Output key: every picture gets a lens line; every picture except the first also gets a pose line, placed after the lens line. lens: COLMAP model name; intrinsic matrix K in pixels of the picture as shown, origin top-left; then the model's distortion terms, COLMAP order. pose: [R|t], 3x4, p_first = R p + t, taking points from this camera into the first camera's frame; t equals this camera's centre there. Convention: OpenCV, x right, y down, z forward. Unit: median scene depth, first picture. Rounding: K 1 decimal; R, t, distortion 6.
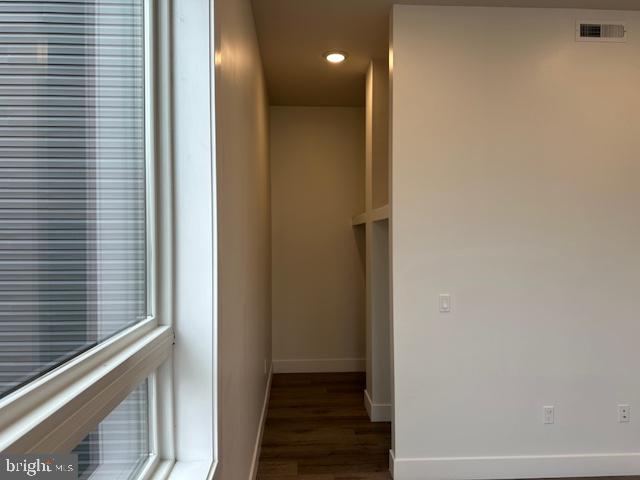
lens RADIAL K [[452.0, 0, 320.9], [0, 452.0, 239.5], [0, 0, 1]] dist [0.035578, -0.034255]
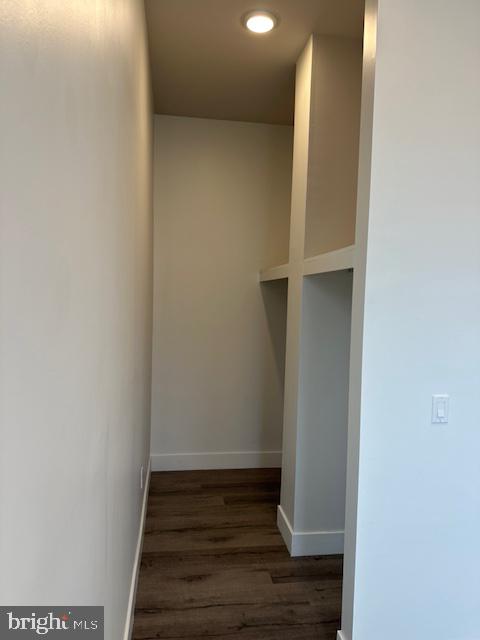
lens RADIAL K [[452.0, 0, 237.2], [0, 452.0, 320.8], [0, 0, 1]] dist [0.035578, -0.034255]
pose [[0.995828, 0.027232, 0.087097, -0.045024], [-0.031458, 0.998375, 0.047525, -0.000215], [-0.085661, -0.050066, 0.995066, 0.307210]]
